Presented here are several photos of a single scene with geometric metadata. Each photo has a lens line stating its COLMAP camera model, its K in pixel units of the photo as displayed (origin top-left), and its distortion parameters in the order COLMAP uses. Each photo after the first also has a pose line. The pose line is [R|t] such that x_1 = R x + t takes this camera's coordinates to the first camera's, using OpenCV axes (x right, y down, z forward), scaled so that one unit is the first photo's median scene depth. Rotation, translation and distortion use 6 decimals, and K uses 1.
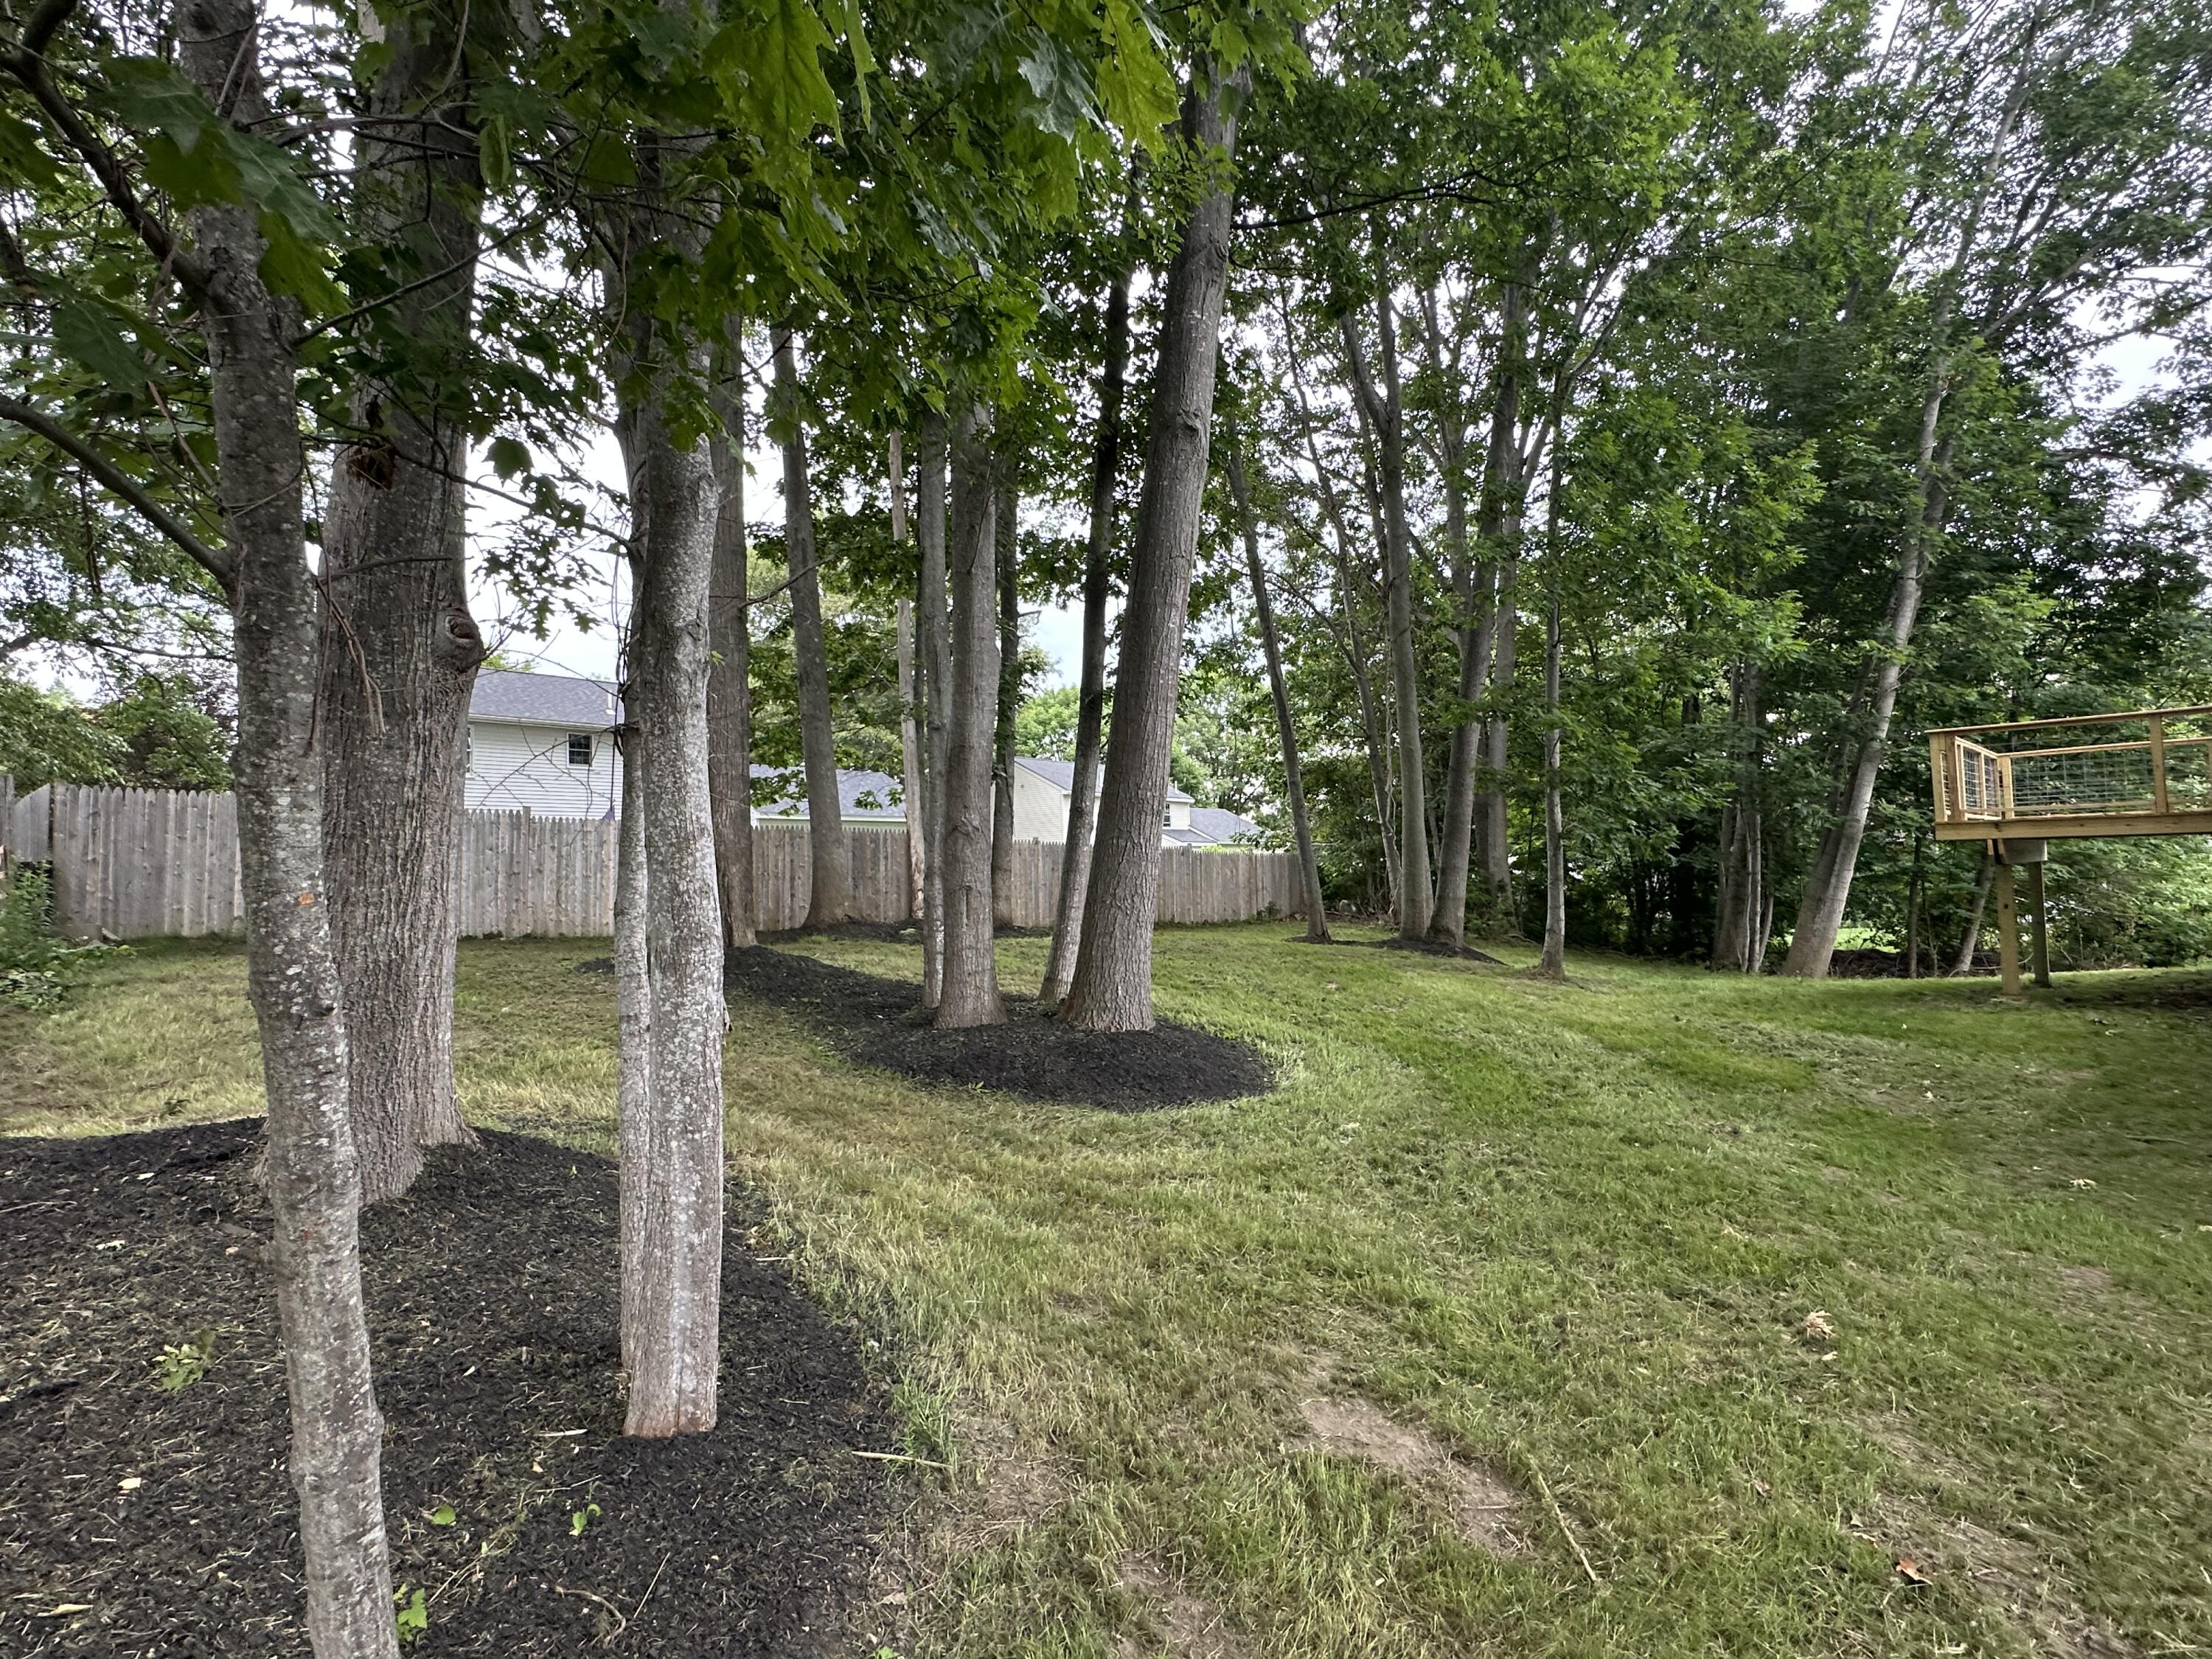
lens RADIAL K [[1087.8, 0, 1106.9], [0, 1087.8, 839.7], [0, 0, 1]] dist [0.001311, 0.006048]
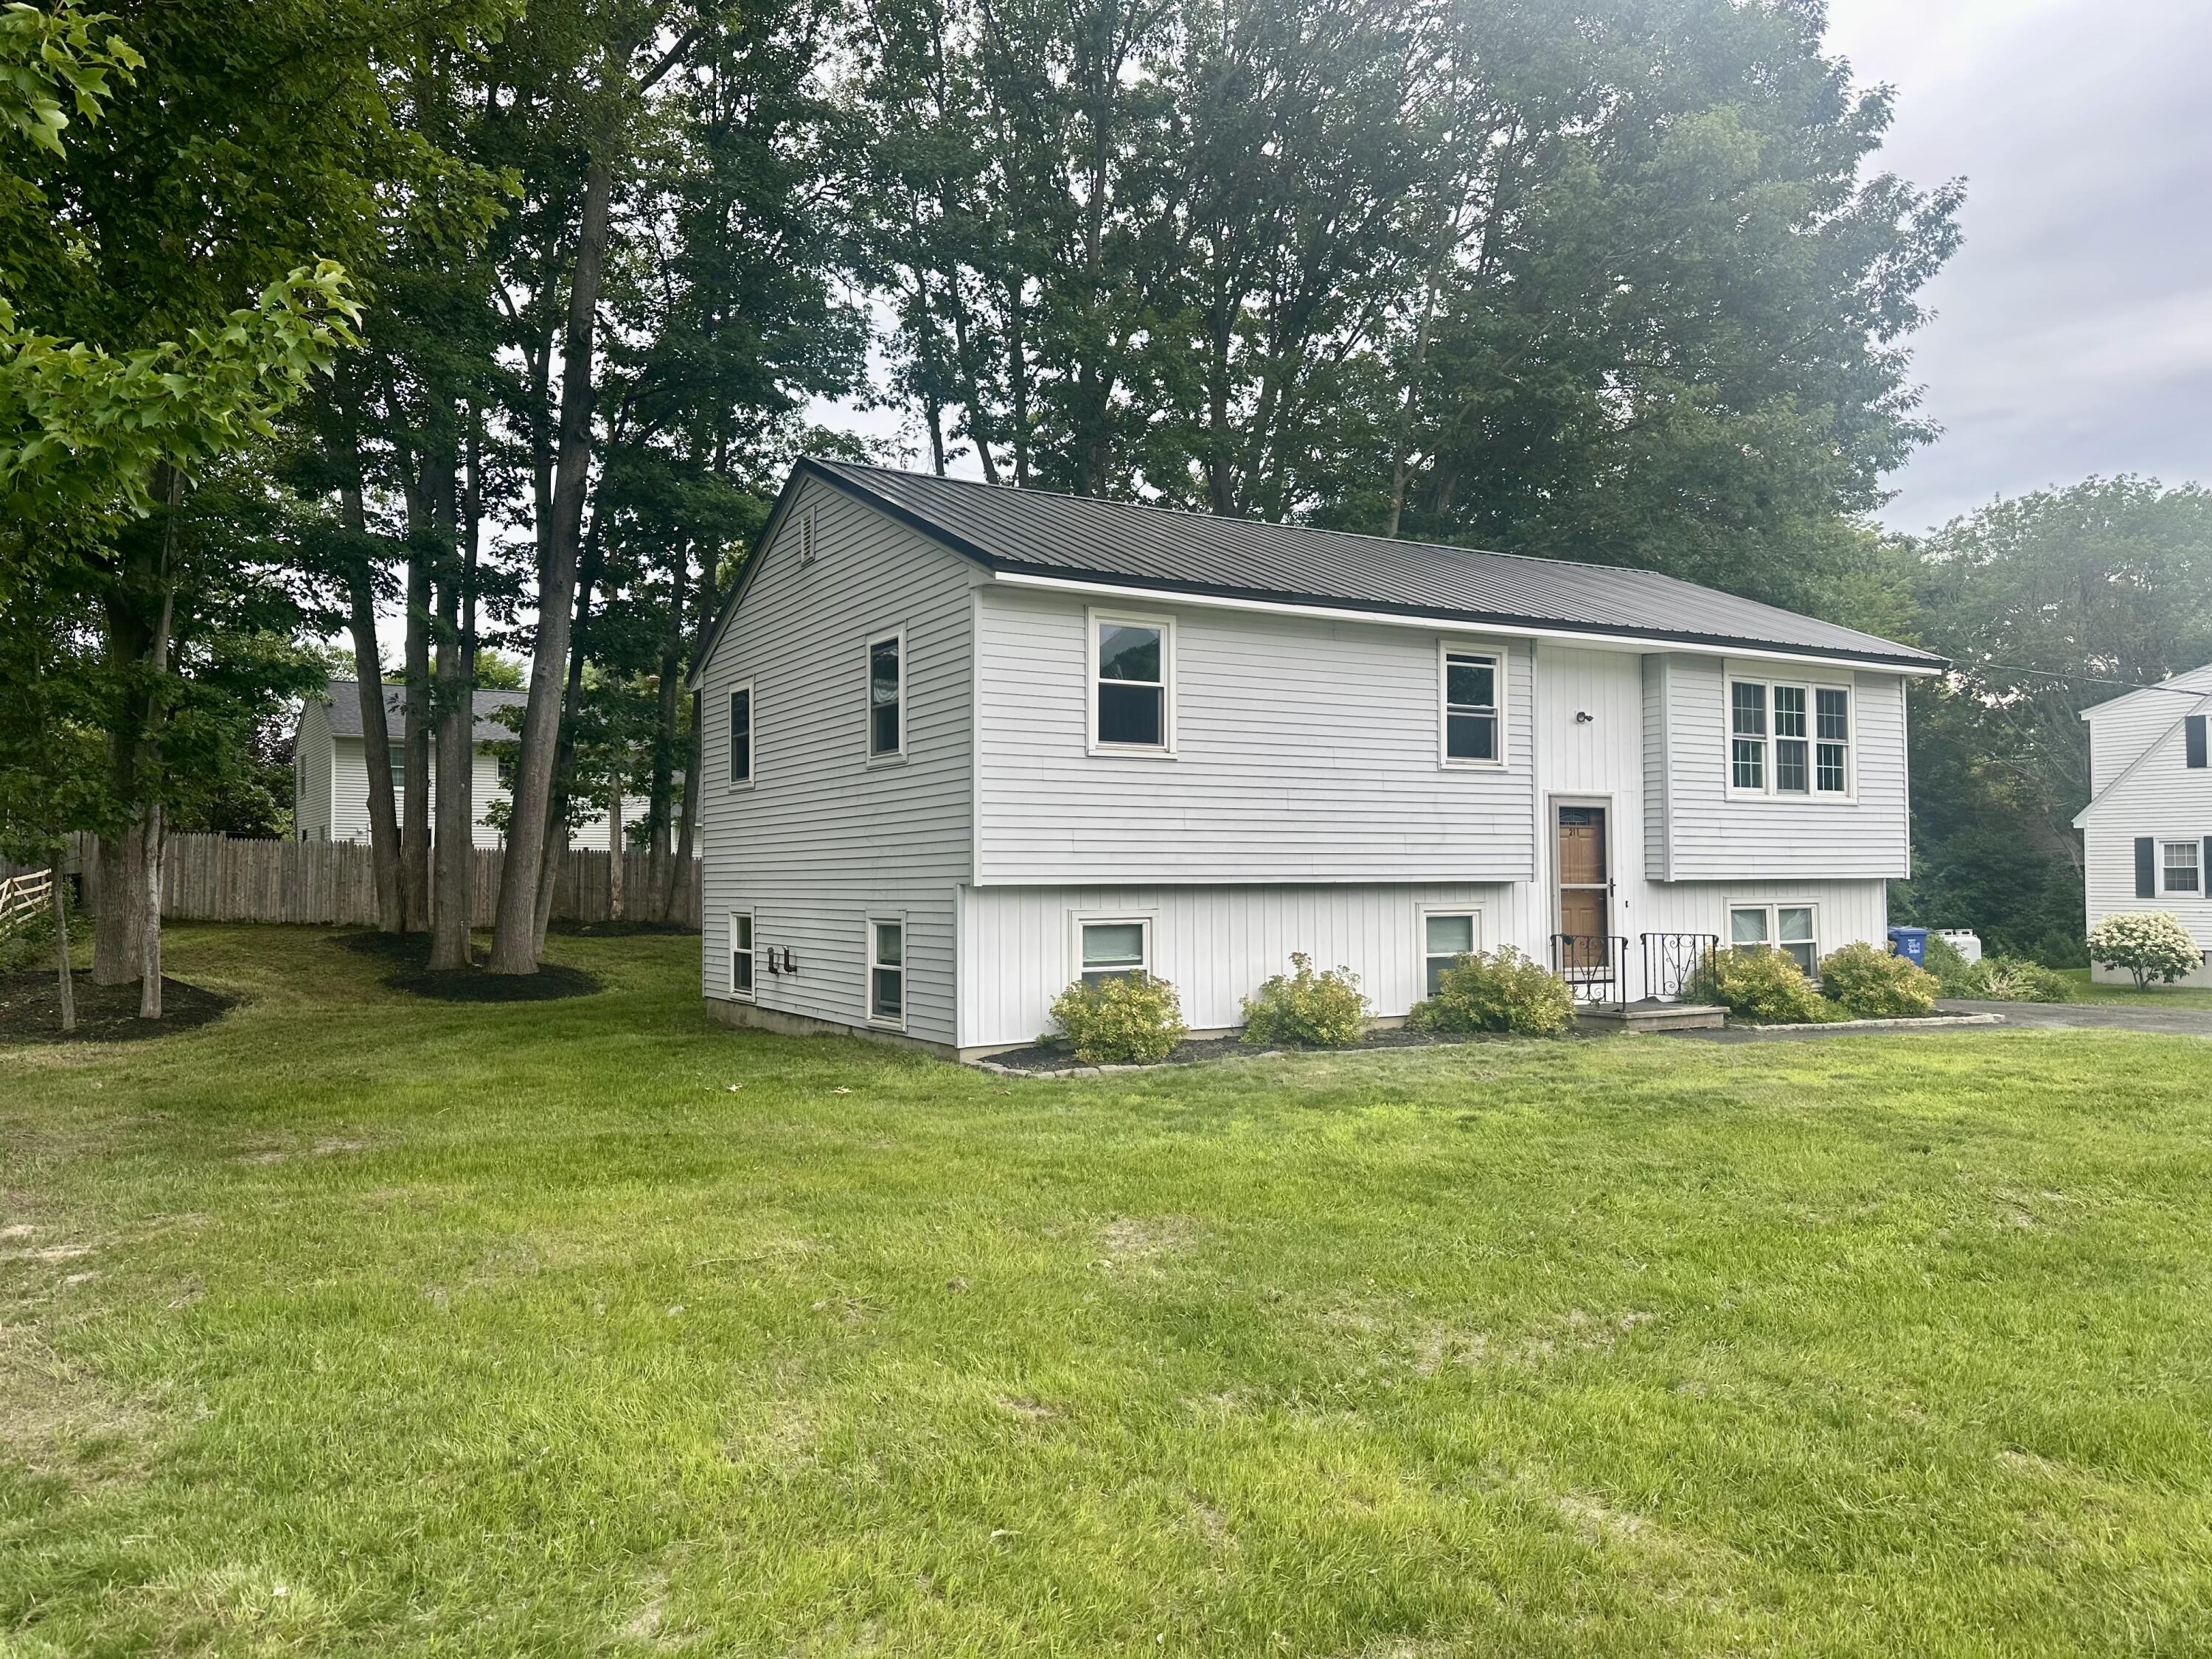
lens RADIAL K [[1560.3, 0, 1074.6], [0, 1560.3, 832.1], [0, 0, 1]] dist [0.062243, -0.041359]
pose [[0.971111, 0.015304, -0.238137, 1.201526], [-0.013803, 0.999873, 0.007970, -0.087608], [0.238229, -0.004453, 0.971199, -1.107129]]
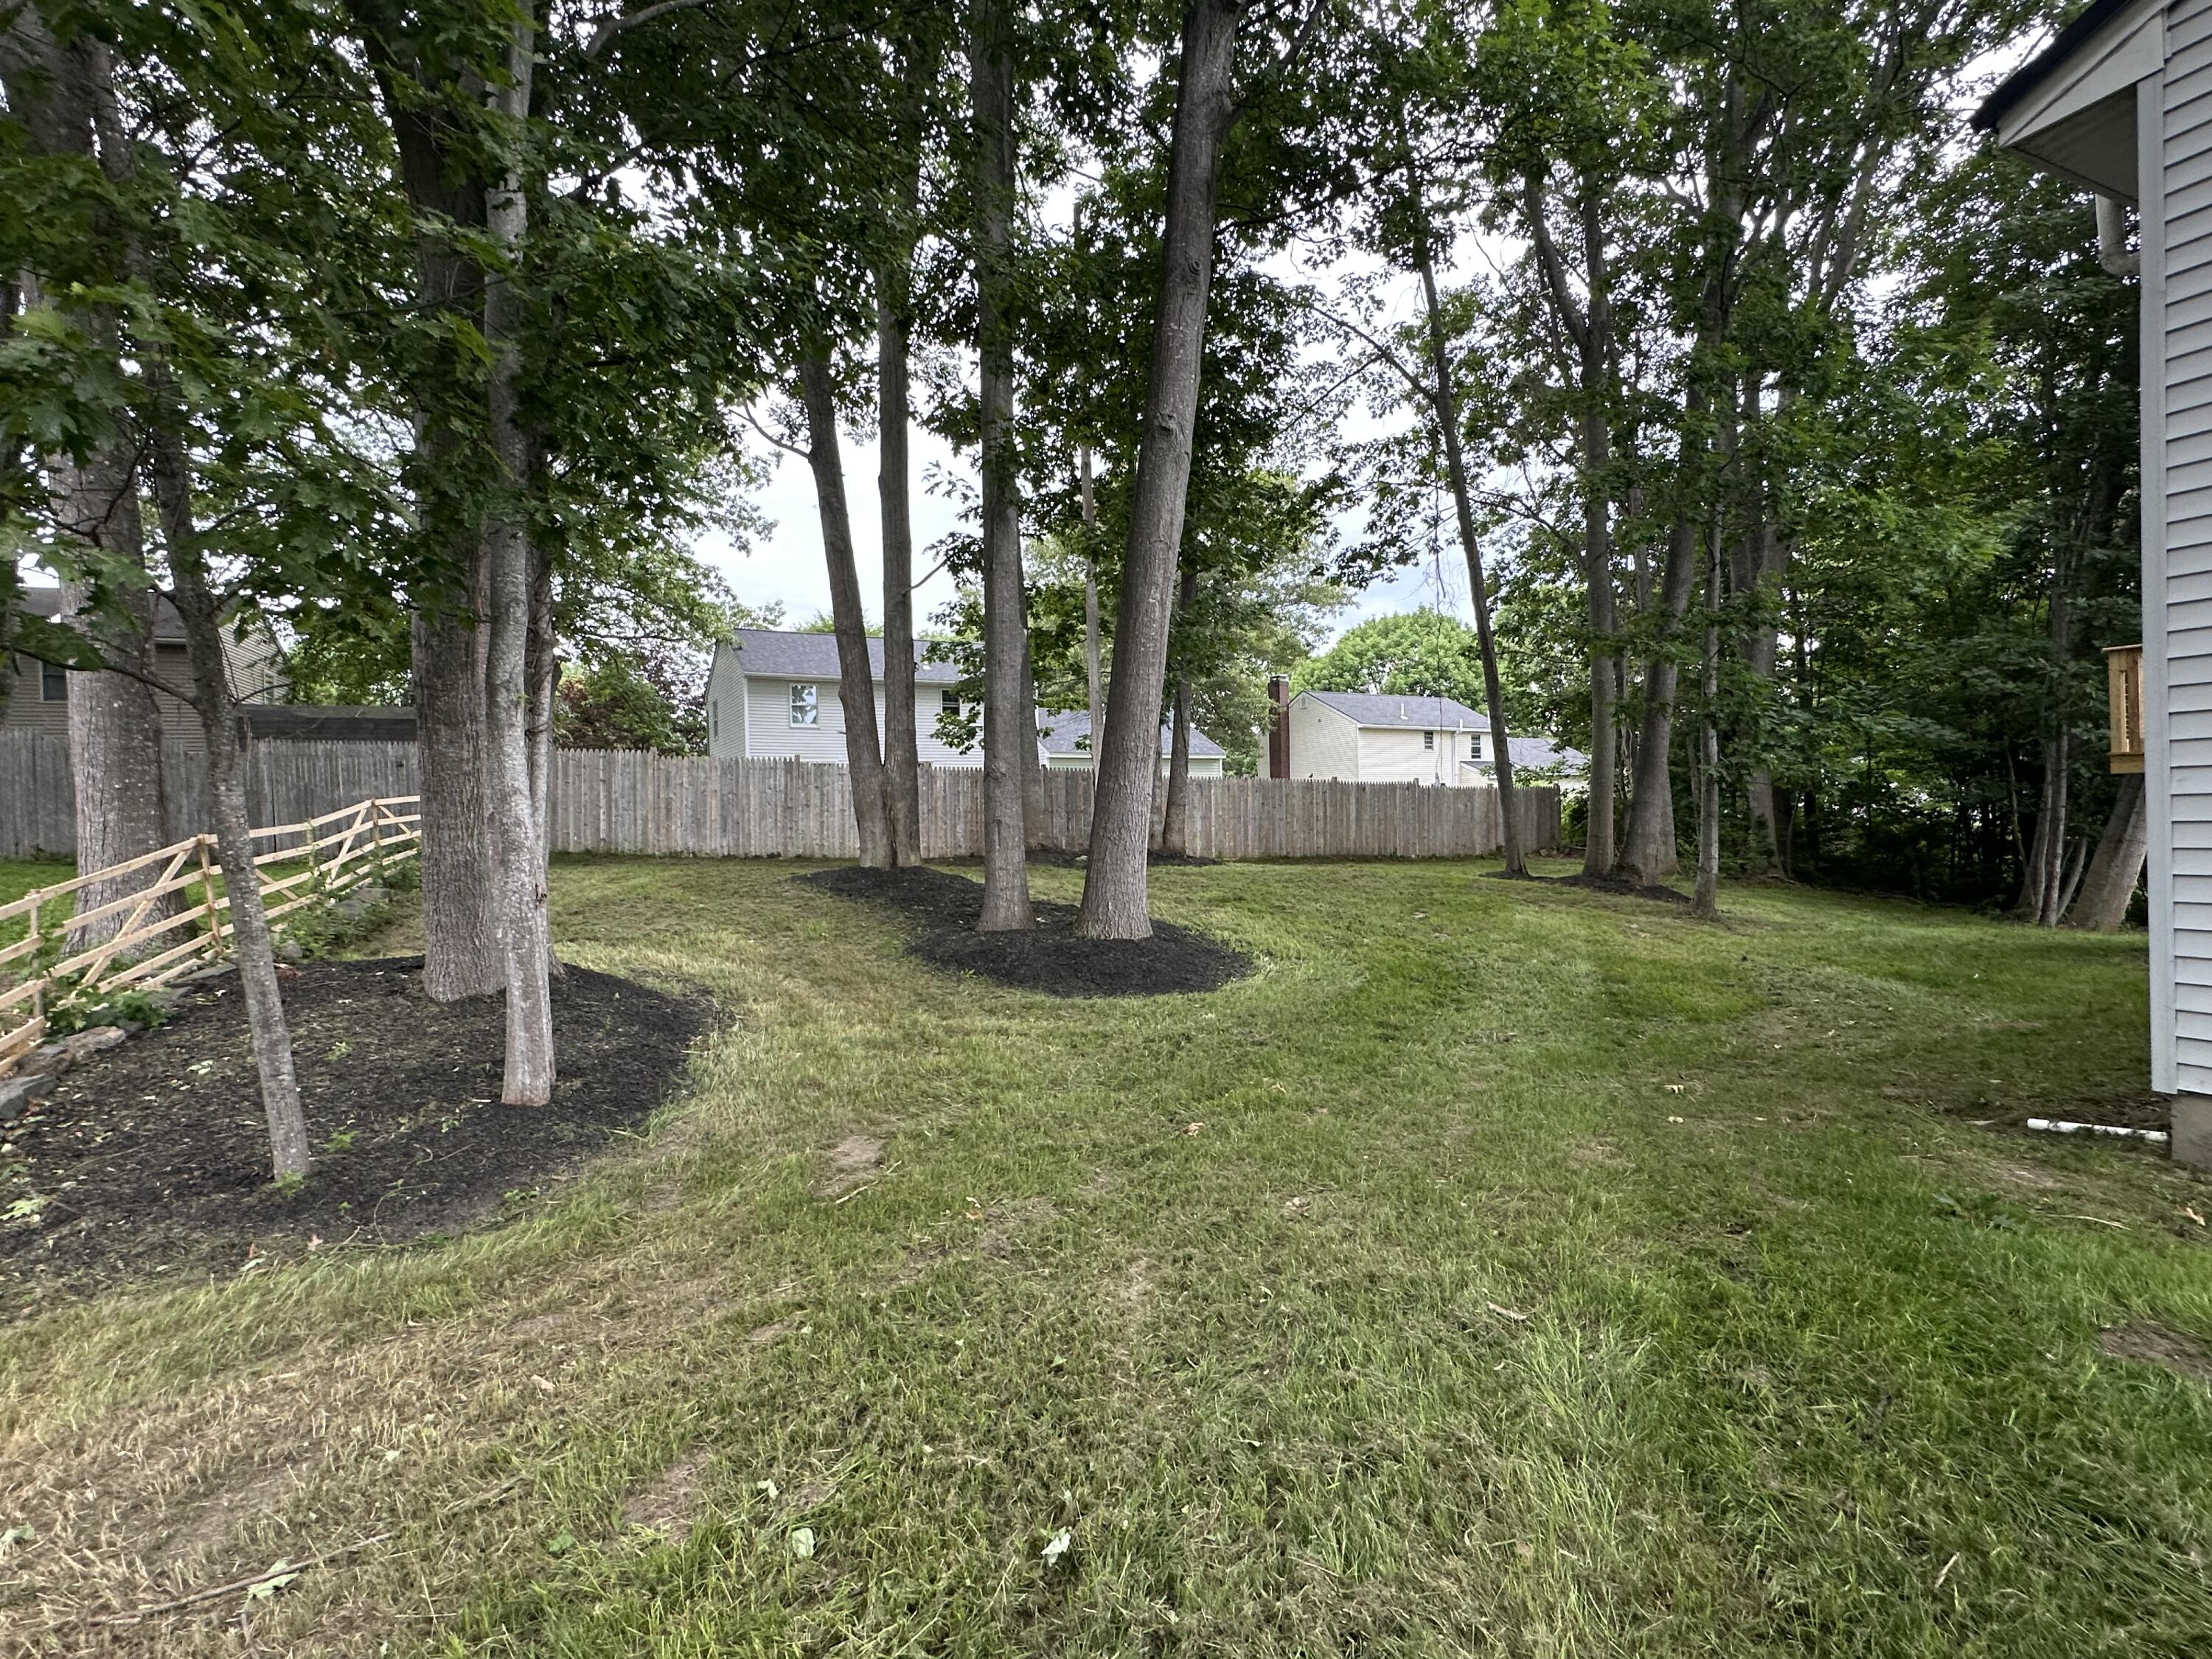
lens RADIAL K [[1087.8, 0, 1098.6], [0, 1087.8, 827.7], [0, 0, 1]] dist [0.001311, 0.006048]
pose [[0.943020, 0.007660, -0.332647, 0.277826], [0.009286, 0.998740, 0.049324, -0.006291], [0.332605, -0.049602, 0.941761, -0.102812]]
